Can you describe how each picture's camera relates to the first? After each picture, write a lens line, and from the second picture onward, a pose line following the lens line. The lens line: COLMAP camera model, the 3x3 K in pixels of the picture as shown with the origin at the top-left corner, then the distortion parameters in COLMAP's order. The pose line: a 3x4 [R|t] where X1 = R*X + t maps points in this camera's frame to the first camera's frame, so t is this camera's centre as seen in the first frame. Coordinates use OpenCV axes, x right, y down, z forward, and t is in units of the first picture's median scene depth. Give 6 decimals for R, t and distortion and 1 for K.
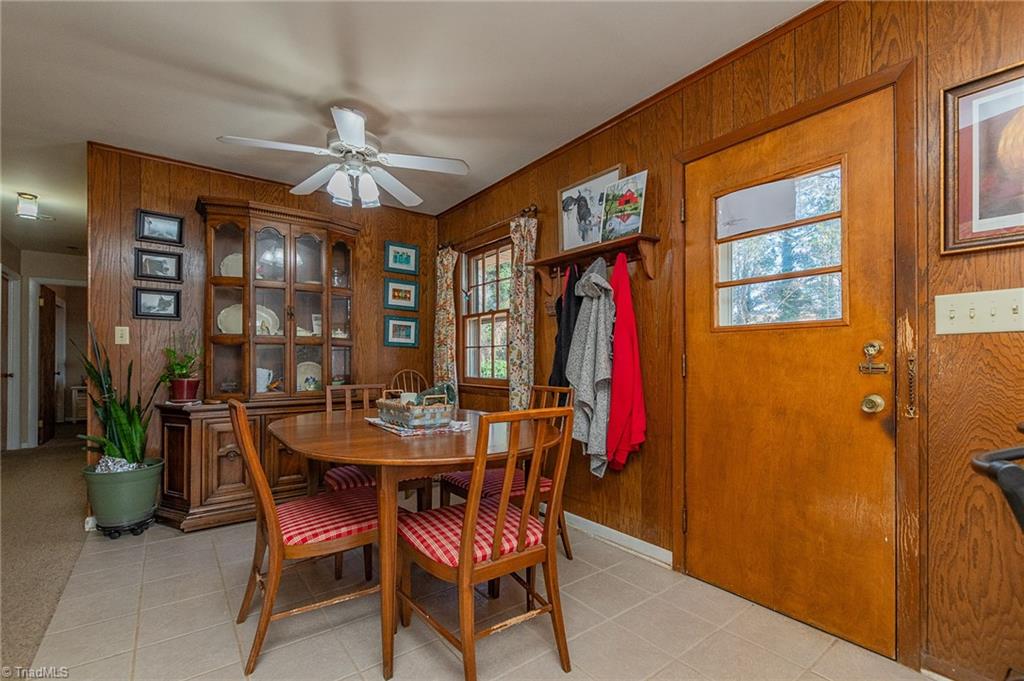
lens RADIAL K [[464.9, 0, 528.9], [0, 464.9, 357.2], [0, 0, 1]] dist [0.015602, -0.003361]
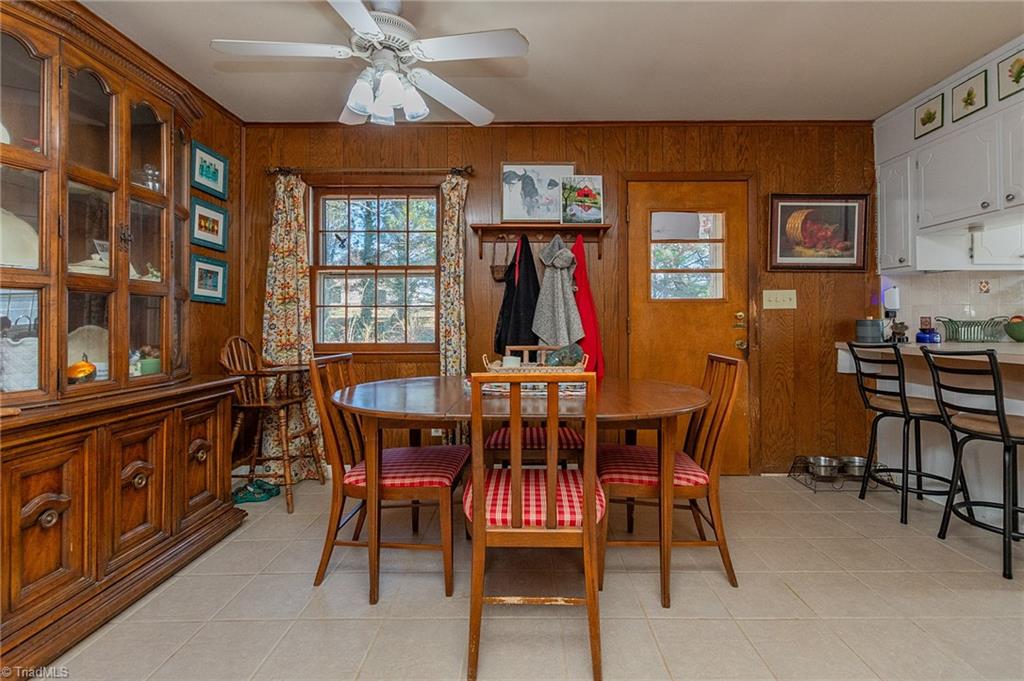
lens RADIAL K [[464.9, 0, 529.2], [0, 464.9, 313.7], [0, 0, 1]] dist [0.015602, -0.003361]
pose [[0.603272, 0.012678, 0.797435, -0.855538], [-0.003398, 0.999905, -0.013326, 0.002270], [-0.797528, 0.005329, 0.603258, 0.357426]]
